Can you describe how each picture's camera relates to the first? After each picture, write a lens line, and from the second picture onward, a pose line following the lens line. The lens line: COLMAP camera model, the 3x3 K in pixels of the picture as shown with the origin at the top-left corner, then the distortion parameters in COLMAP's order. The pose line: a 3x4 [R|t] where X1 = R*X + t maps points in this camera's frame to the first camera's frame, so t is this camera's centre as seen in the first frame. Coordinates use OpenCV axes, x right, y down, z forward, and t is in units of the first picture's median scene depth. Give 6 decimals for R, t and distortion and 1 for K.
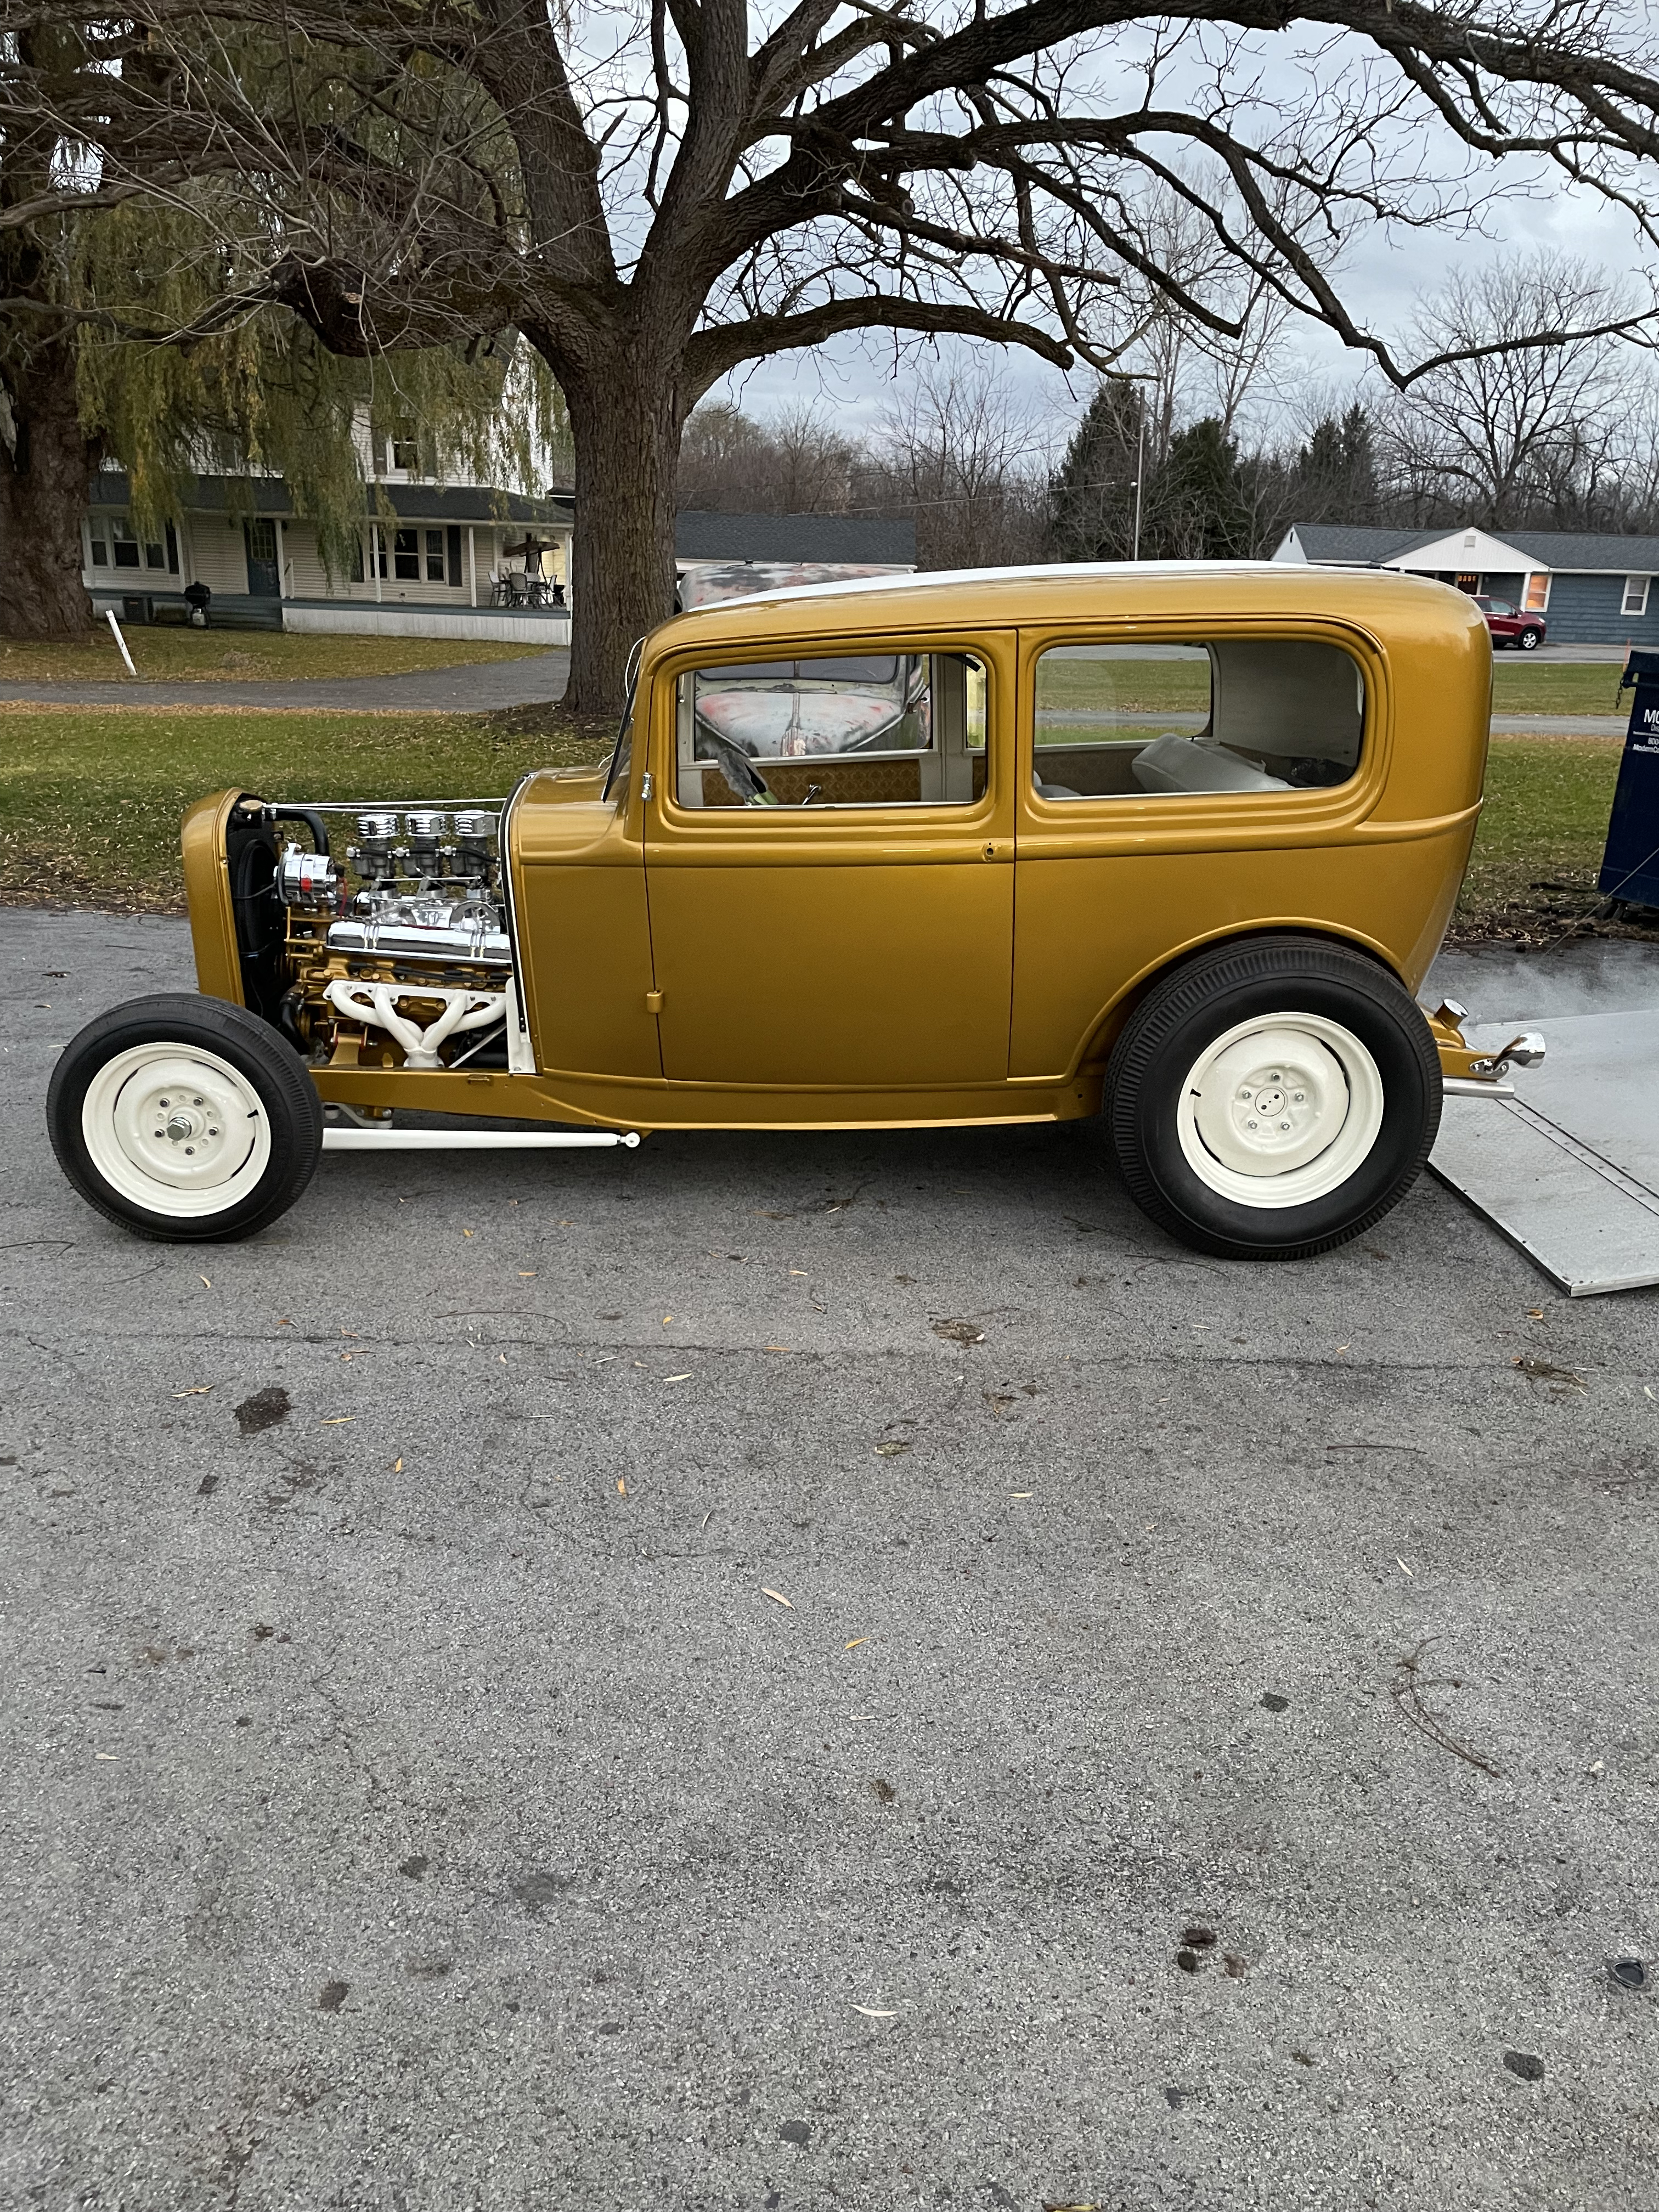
lens RADIAL K [[1618.8, 0, 820.8], [0, 1618.8, 1119.6], [0, 0, 1]] dist [0.072579, -0.087743]
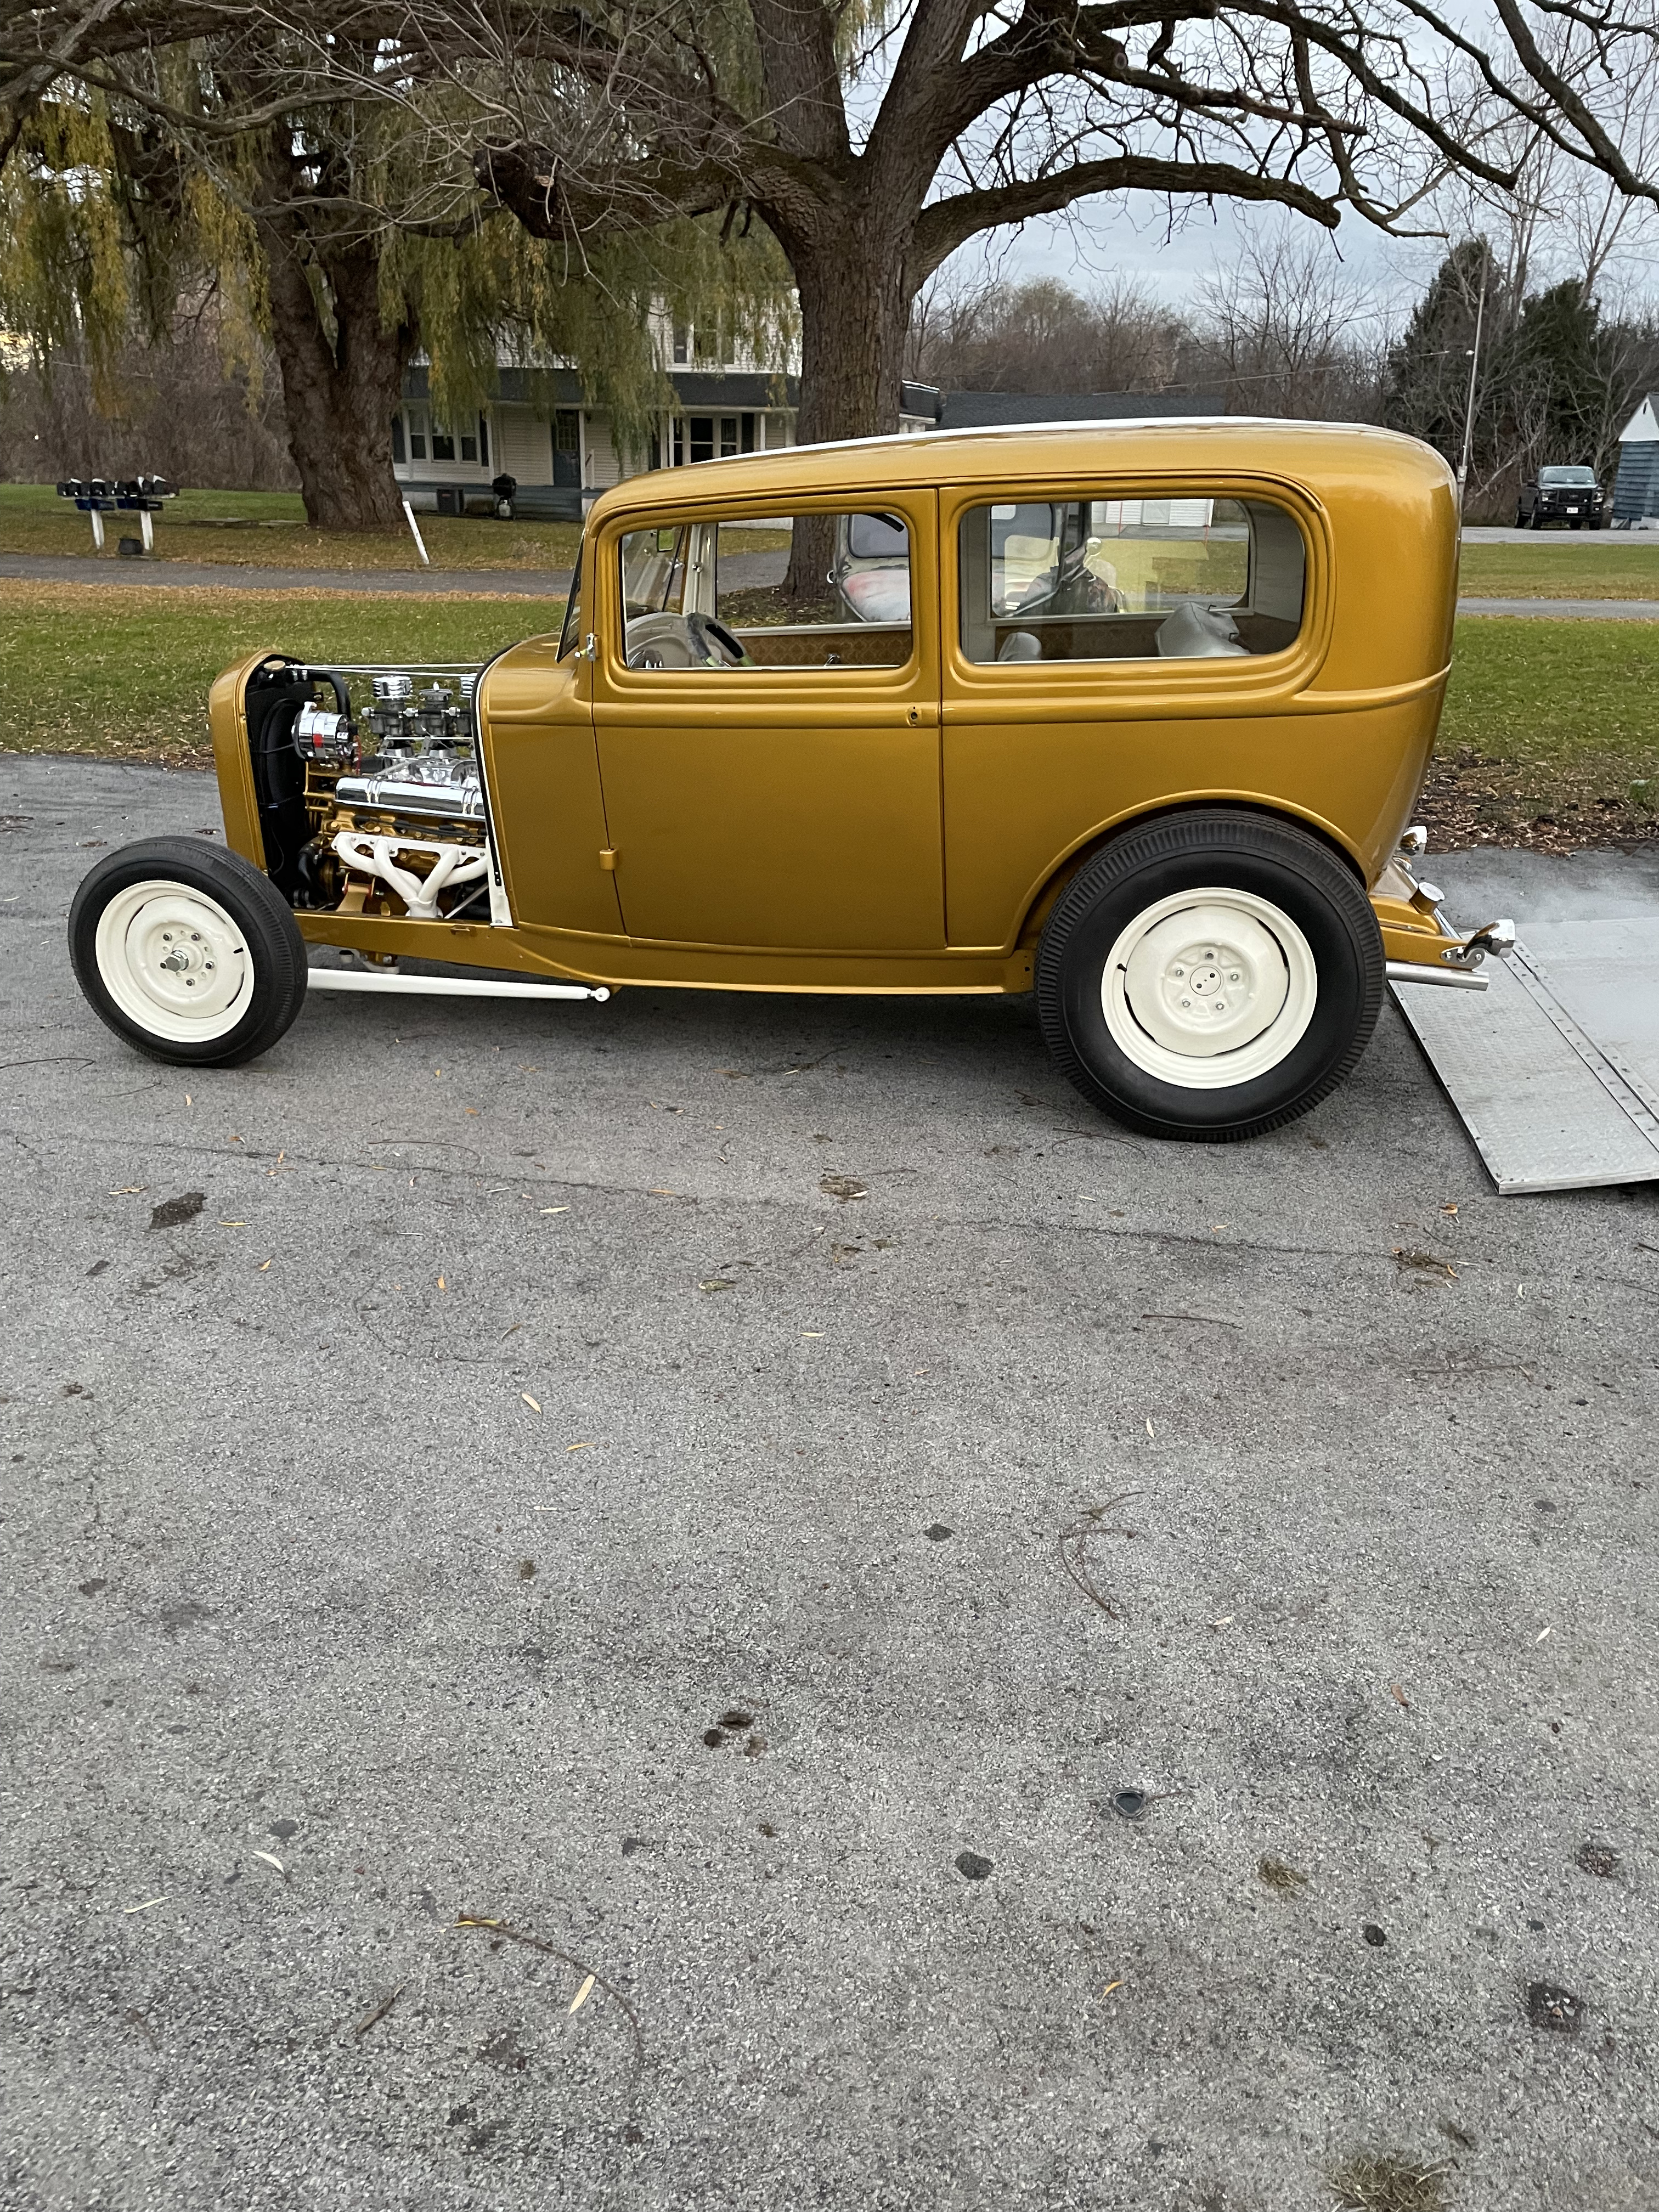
lens RADIAL K [[1618.8, 0, 820.0], [0, 1618.8, 1094.4], [0, 0, 1]] dist [0.072579, -0.087743]
pose [[0.984057, 0.054301, -0.169363, 0.215793], [-0.046176, 0.997602, 0.051551, 0.017926], [0.171756, -0.042909, 0.984205, -0.007539]]
